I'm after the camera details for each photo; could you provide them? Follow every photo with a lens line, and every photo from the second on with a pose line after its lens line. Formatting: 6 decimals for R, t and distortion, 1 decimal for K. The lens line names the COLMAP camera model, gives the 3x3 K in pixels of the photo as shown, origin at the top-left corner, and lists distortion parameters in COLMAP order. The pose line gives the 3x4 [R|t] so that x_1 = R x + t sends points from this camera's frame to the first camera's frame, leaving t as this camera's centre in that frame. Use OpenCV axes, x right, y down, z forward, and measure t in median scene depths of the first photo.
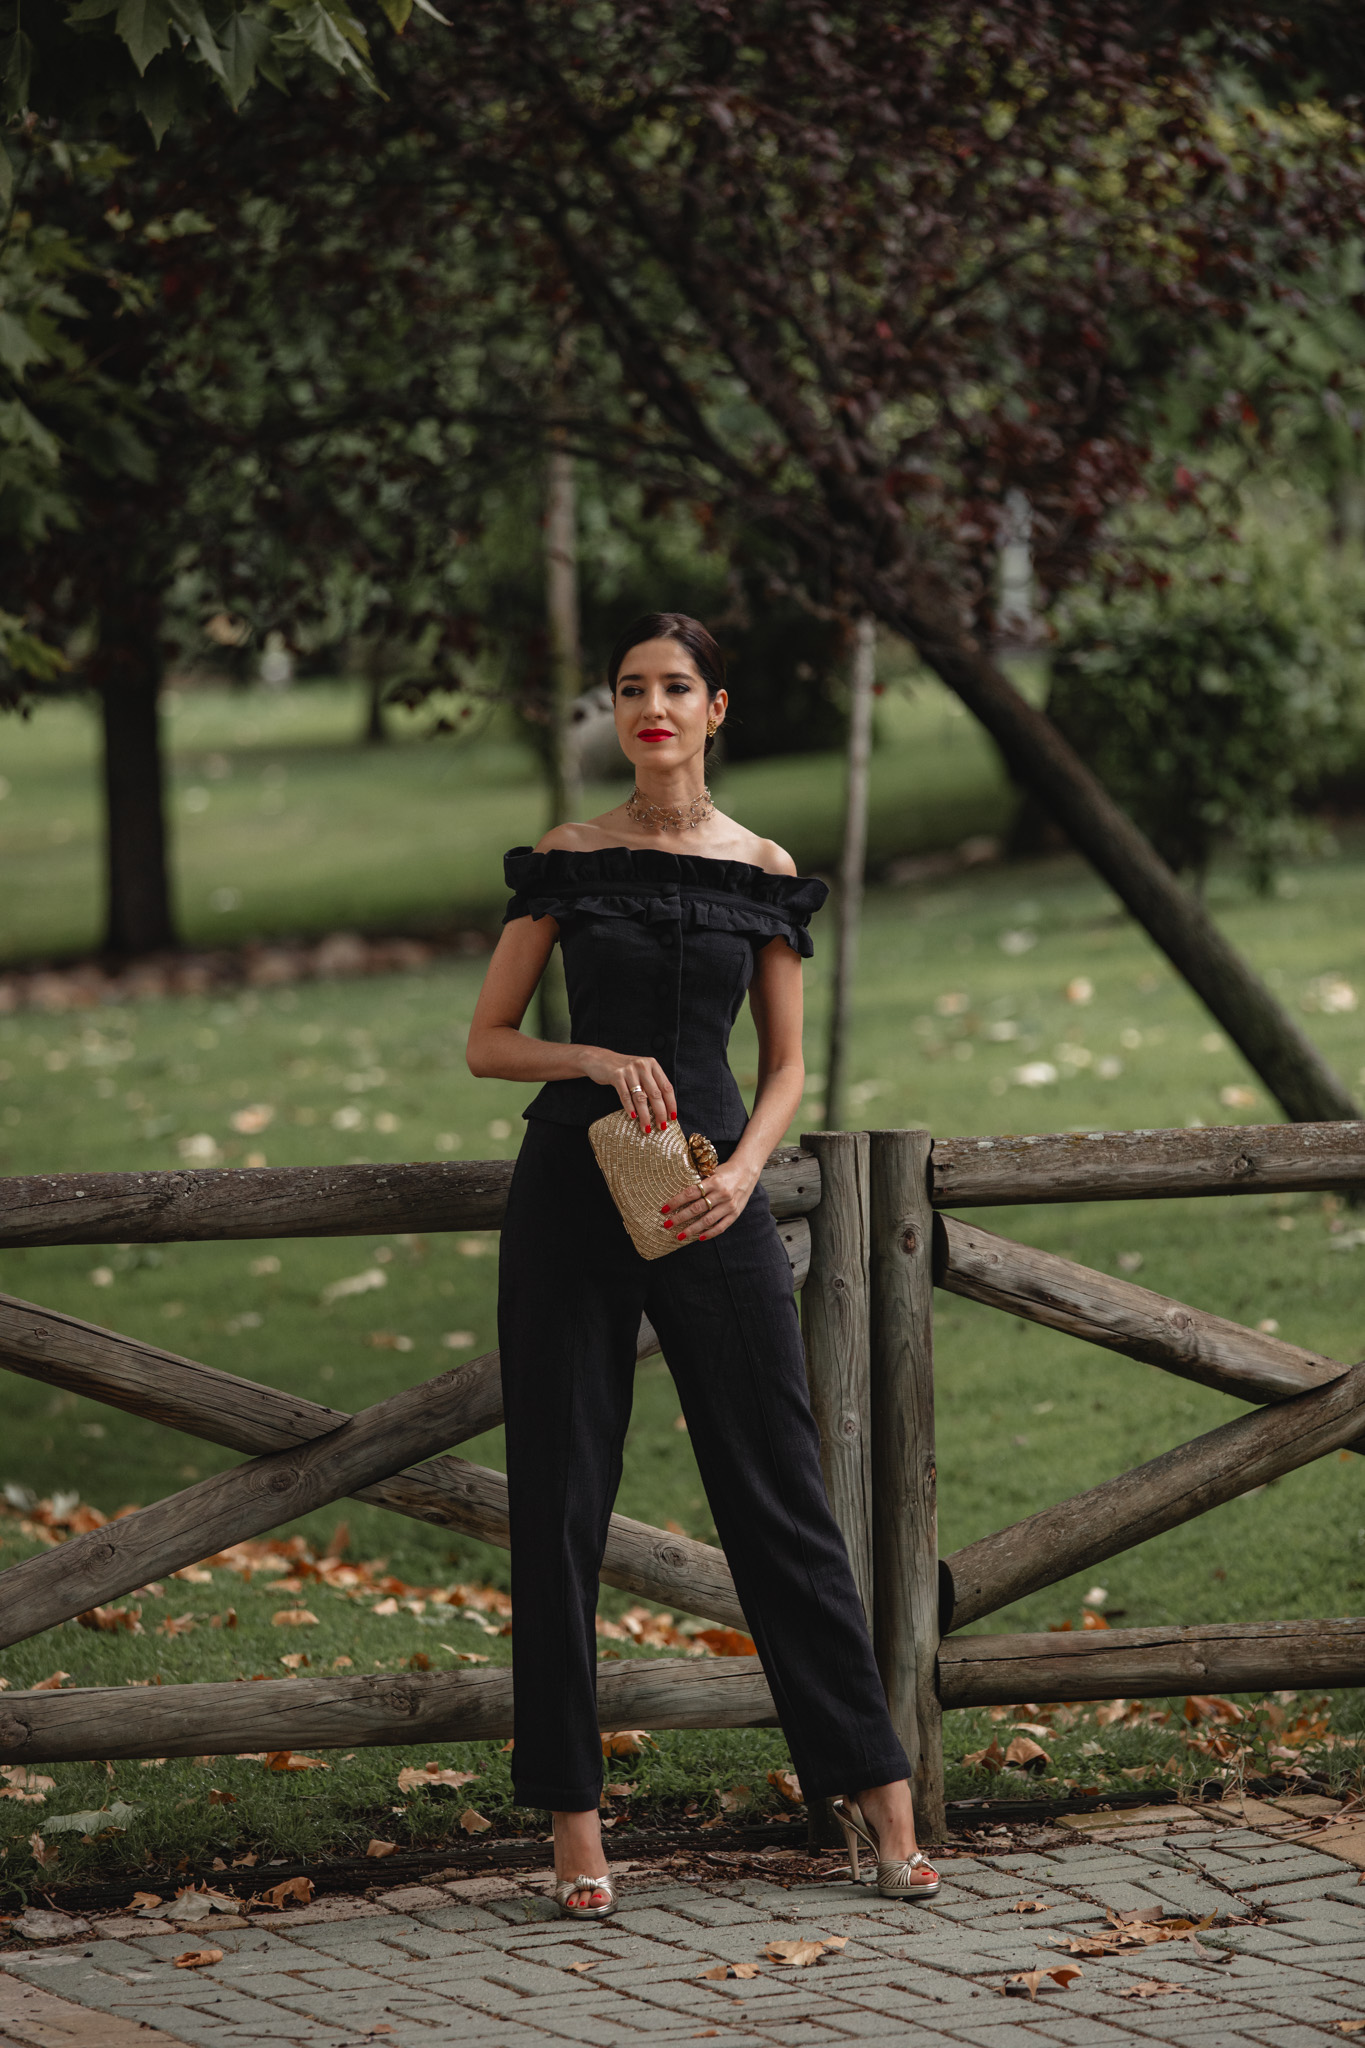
lens RADIAL K [[10026.3, 0, 682.5], [0, 10026.3, 1024.0], [0, 0, 1]] dist [1.182416, 1.532739]
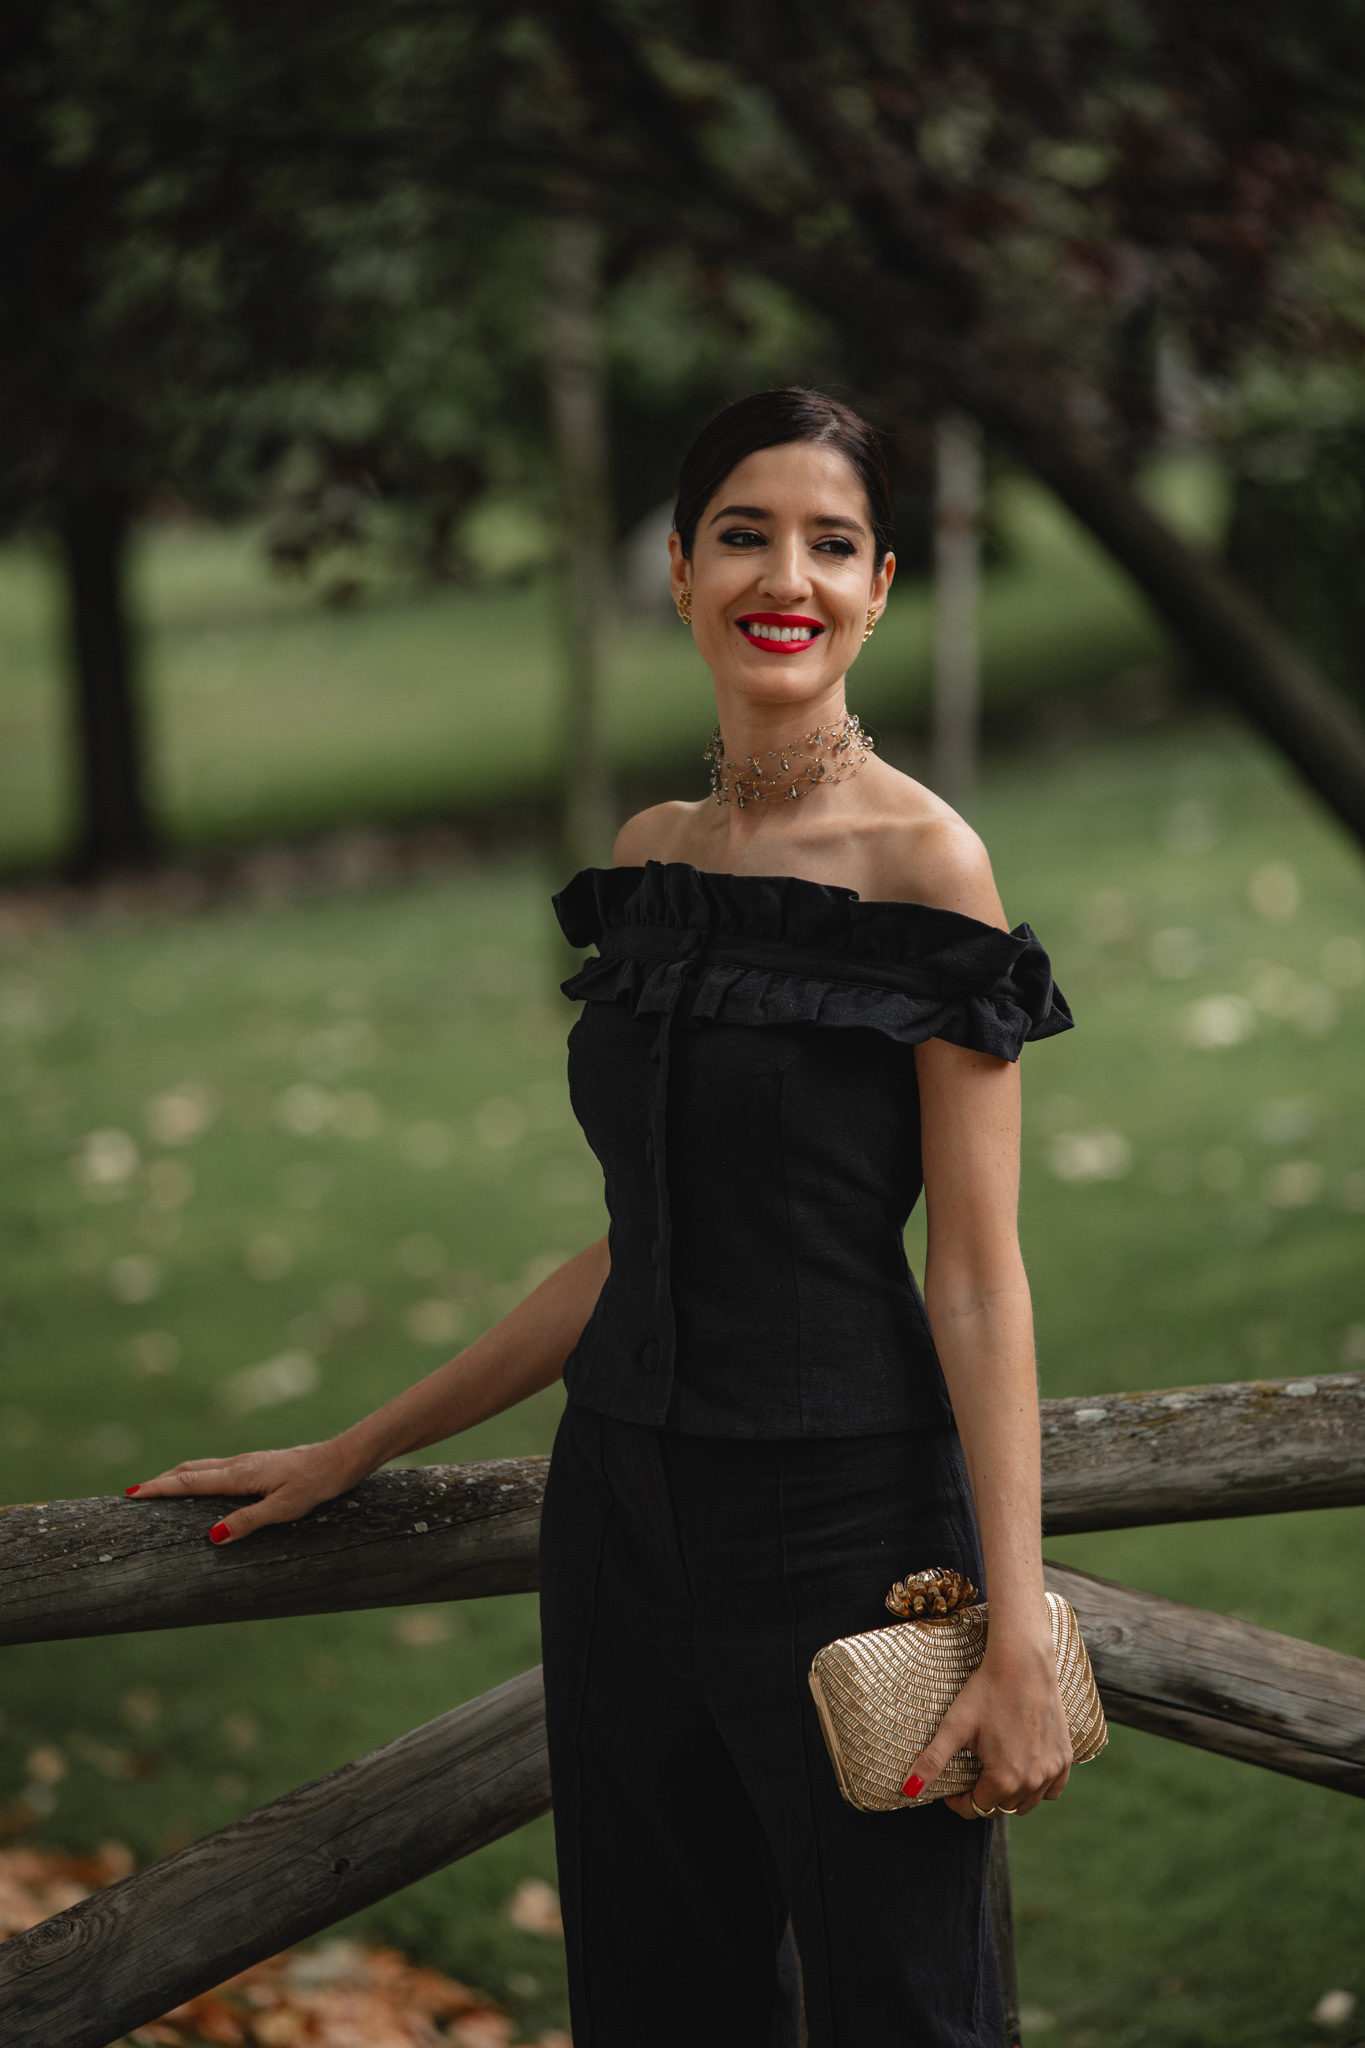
lens RADIAL K [[10828.1, 0, 682.5], [0, 10828.1, 1024.0], [0, 0, 1]] dist [1.150281, 18.758530]
pose [[0.999113, -0.039081, -0.015651, 0.018491], [0.039307, 0.999123, 0.014406, -0.017360], [0.015075, -0.015009, 0.999774, 0.430692]]
